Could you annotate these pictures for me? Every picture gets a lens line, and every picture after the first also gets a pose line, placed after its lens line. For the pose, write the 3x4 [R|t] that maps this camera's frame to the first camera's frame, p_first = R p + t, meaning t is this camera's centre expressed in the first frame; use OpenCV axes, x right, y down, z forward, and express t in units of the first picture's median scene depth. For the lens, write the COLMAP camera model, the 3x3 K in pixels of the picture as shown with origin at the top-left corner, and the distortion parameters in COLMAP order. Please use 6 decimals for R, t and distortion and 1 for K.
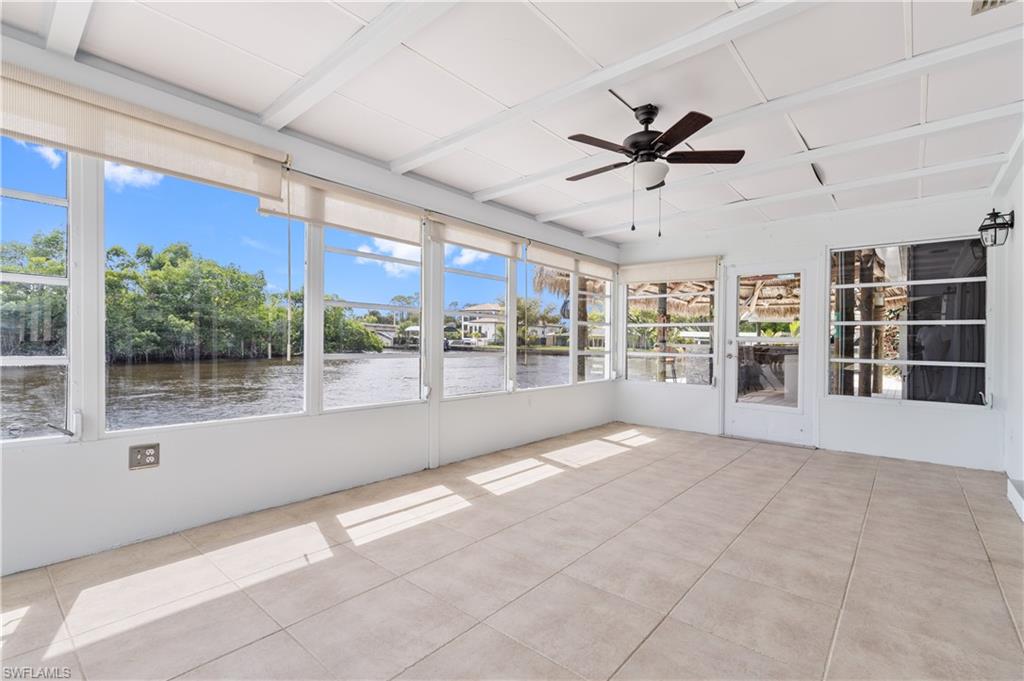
lens RADIAL K [[459.1, 0, 510.3], [0, 459.1, 342.0], [0, 0, 1]] dist [0.003769, 0.001085]
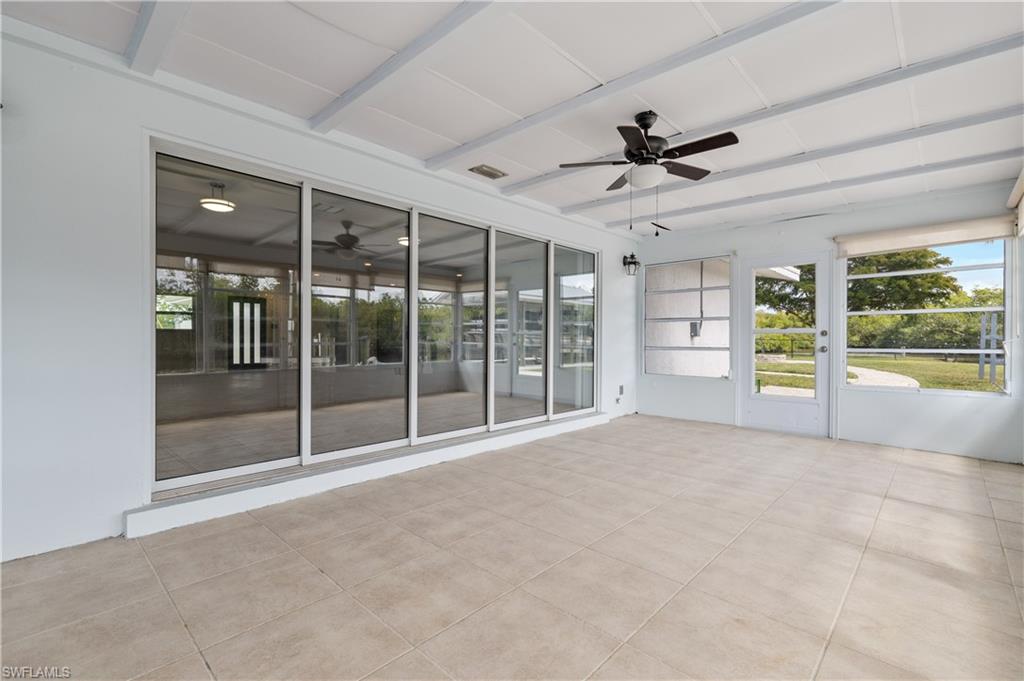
lens RADIAL K [[459.1, 0, 513.1], [0, 459.1, 340.8], [0, 0, 1]] dist [0.003769, 0.001085]
pose [[-0.999029, -0.019696, 0.039404, 0.538559], [-0.019554, 0.999801, 0.003974, 0.013130], [-0.039474, 0.003200, -0.999215, 1.984864]]
